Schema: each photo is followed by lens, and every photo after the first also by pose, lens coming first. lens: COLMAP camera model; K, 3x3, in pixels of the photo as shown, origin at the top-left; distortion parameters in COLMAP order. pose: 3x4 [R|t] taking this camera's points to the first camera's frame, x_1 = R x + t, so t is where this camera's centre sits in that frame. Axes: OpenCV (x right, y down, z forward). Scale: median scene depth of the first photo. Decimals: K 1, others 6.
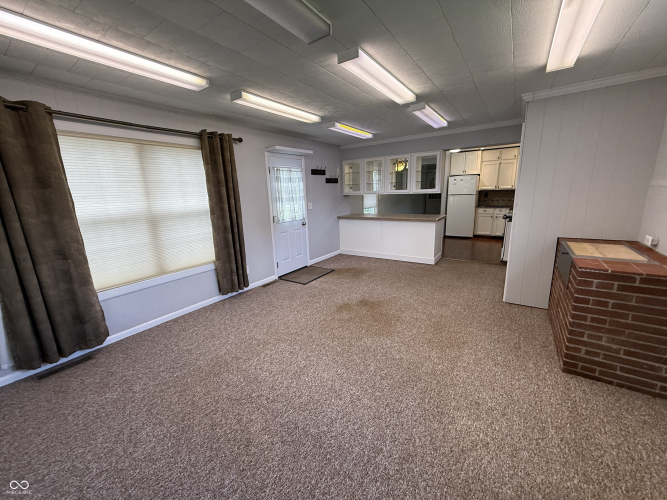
lens RADIAL K [[265.3, 0, 332.1], [0, 265.3, 251.9], [0, 0, 1]] dist [-0.002214, 0.000540]
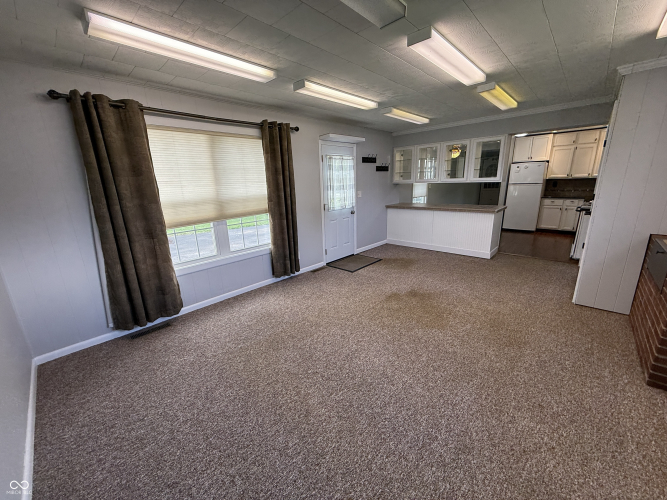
lens RADIAL K [[265.3, 0, 332.0], [0, 265.3, 251.9], [0, 0, 1]] dist [-0.002214, 0.000540]
pose [[0.987549, 0.043943, -0.151047, -0.052012], [-0.037607, 0.998299, 0.044552, 0.004863], [0.152748, -0.038317, 0.987522, -0.020417]]
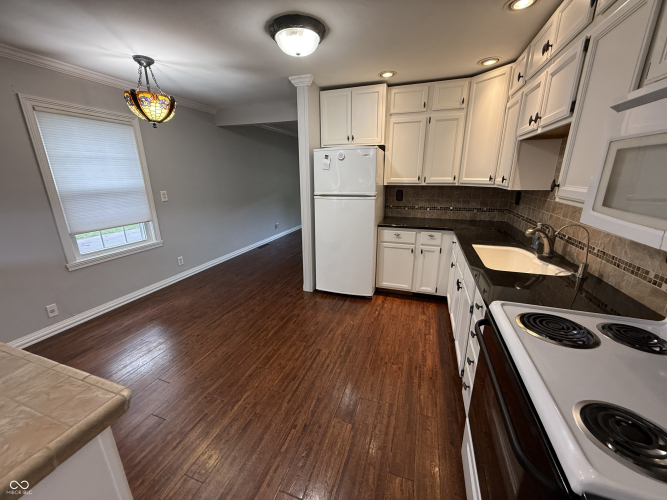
lens RADIAL K [[265.3, 0, 332.5], [0, 265.3, 251.3], [0, 0, 1]] dist [-0.002214, 0.000540]
pose [[0.962439, -0.048609, 0.267112, 1.058784], [0.034515, 0.997765, 0.057212, -0.458265], [-0.269296, -0.045844, 0.961966, 1.809565]]
